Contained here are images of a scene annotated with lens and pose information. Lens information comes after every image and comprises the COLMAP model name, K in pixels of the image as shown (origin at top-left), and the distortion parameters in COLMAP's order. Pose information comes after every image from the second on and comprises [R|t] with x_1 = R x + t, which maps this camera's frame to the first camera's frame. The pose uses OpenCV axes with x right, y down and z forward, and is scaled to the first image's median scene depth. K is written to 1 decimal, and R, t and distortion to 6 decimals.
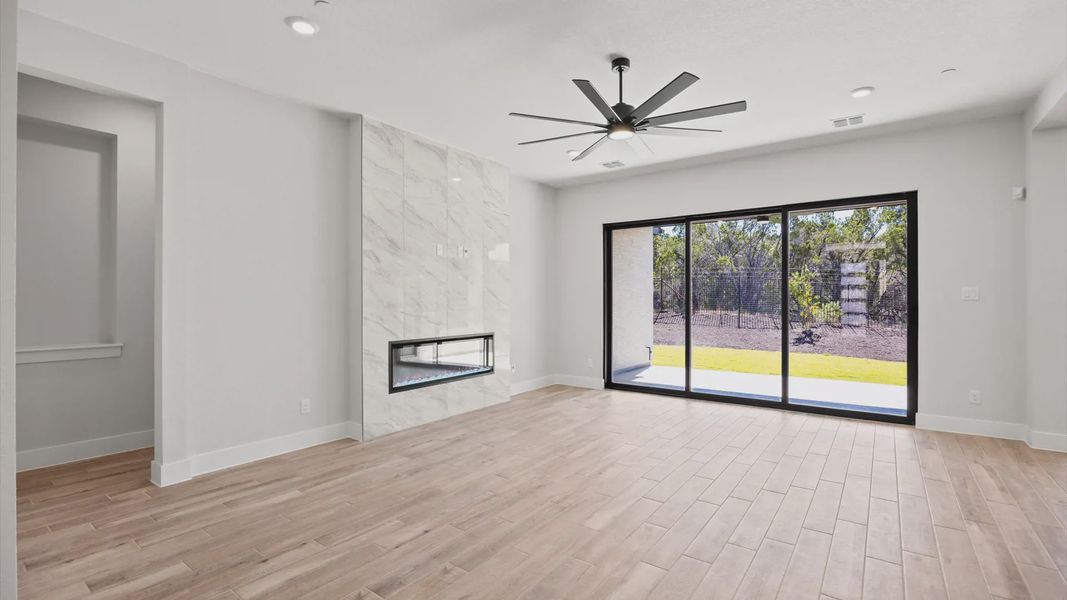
lens RADIAL K [[514.8, 0, 533.5], [0, 514.8, 300.0], [0, 0, 1]] dist [-0.043860, -0.000015]
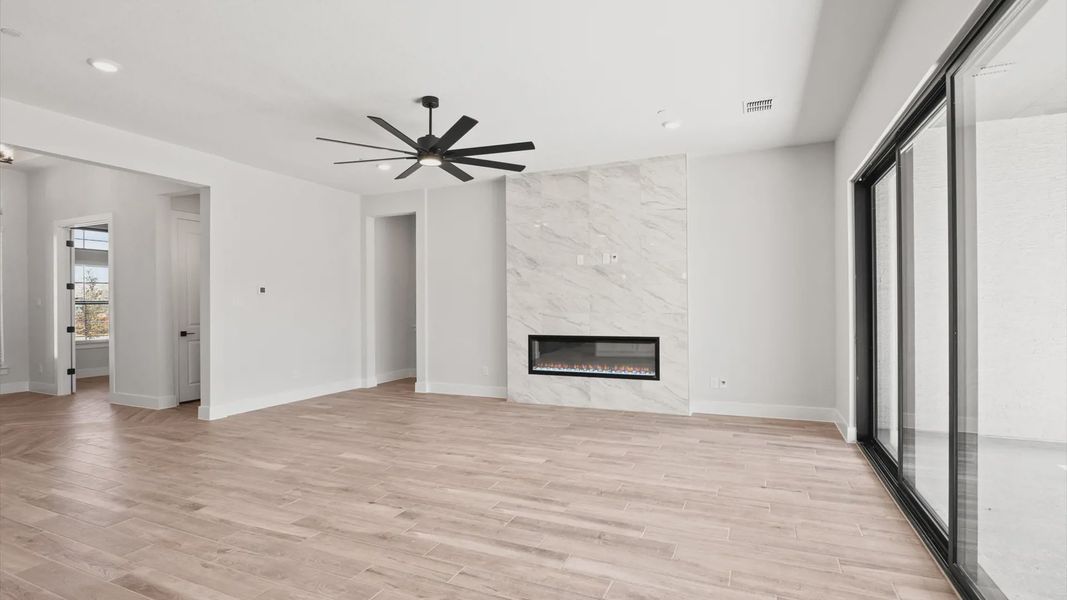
lens RADIAL K [[509.2, 0, 533.5], [0, 509.2, 300.0], [0, 0, 1]] dist [-0.002565, -0.000104]
pose [[0.188840, -0.006510, -0.981986, 1.029502], [0.008170, 0.999954, -0.005058, -0.003114], [0.981974, -0.007067, 0.188885, 0.764182]]
